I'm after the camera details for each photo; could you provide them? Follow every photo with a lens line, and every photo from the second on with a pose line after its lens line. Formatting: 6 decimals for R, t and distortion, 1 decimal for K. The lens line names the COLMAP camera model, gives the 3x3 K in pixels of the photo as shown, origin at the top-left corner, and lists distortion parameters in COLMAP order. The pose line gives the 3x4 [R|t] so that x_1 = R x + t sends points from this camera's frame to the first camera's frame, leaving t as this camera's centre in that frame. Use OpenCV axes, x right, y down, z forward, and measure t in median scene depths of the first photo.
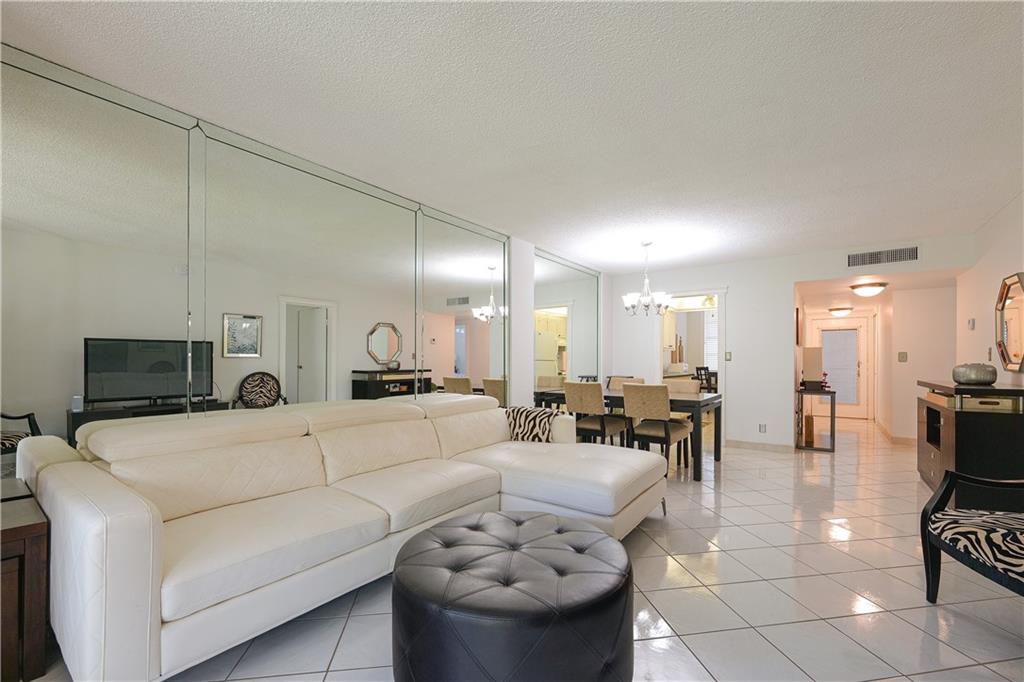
lens RADIAL K [[431.9, 0, 513.9], [0, 431.9, 359.5], [0, 0, 1]] dist [-0.014723, -0.000103]
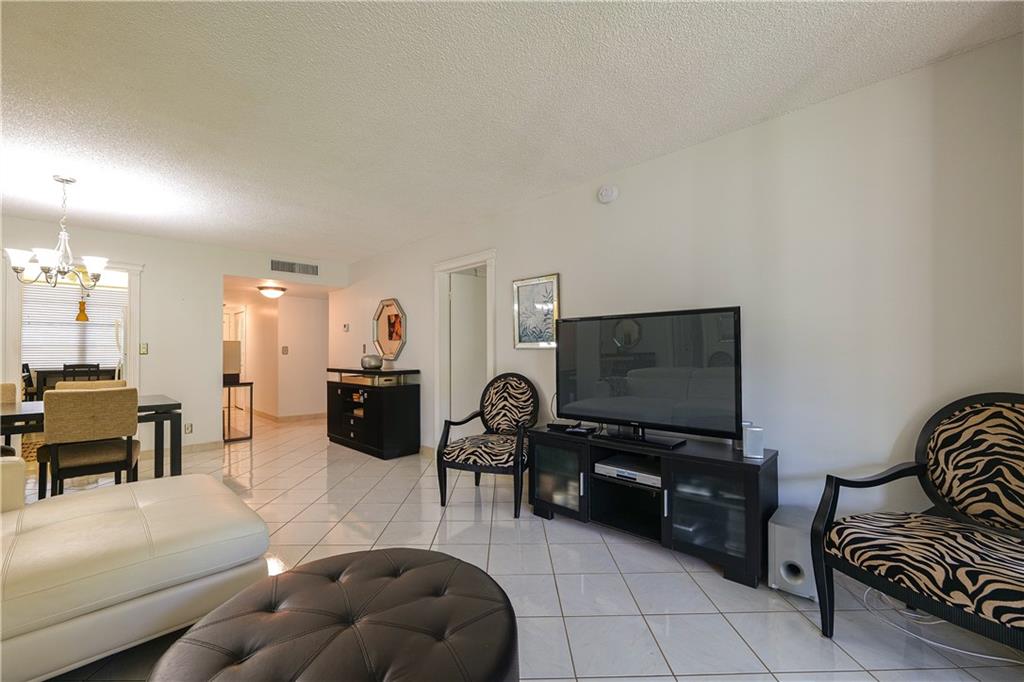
lens RADIAL K [[431.9, 0, 508.6], [0, 431.9, 339.7], [0, 0, 1]] dist [-0.014723, -0.000103]
pose [[0.157960, 0.025717, 0.987111, -0.216038], [0.002845, 0.999645, -0.026499, -0.001643], [-0.987441, 0.006994, 0.157831, 0.185813]]
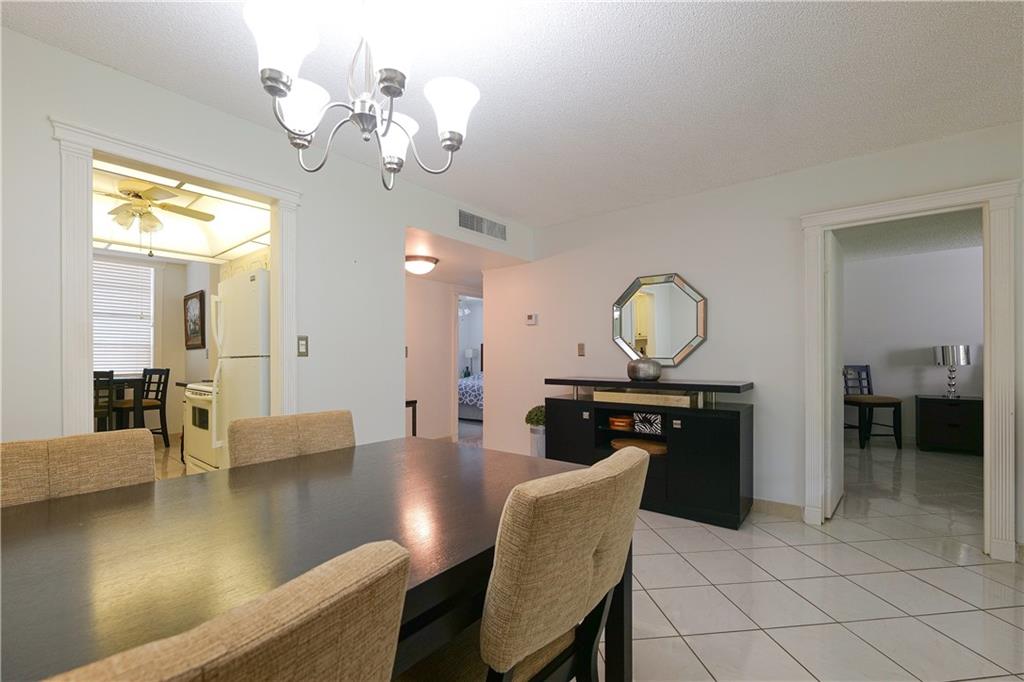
lens RADIAL K [[431.9, 0, 526.4], [0, 431.9, 361.4], [0, 0, 1]] dist [-0.014723, -0.000103]
pose [[0.055719, -0.010112, 0.998395, 0.057440], [-0.002873, 0.999943, 0.010288, 0.003436], [-0.998442, -0.003442, 0.055687, 0.775949]]
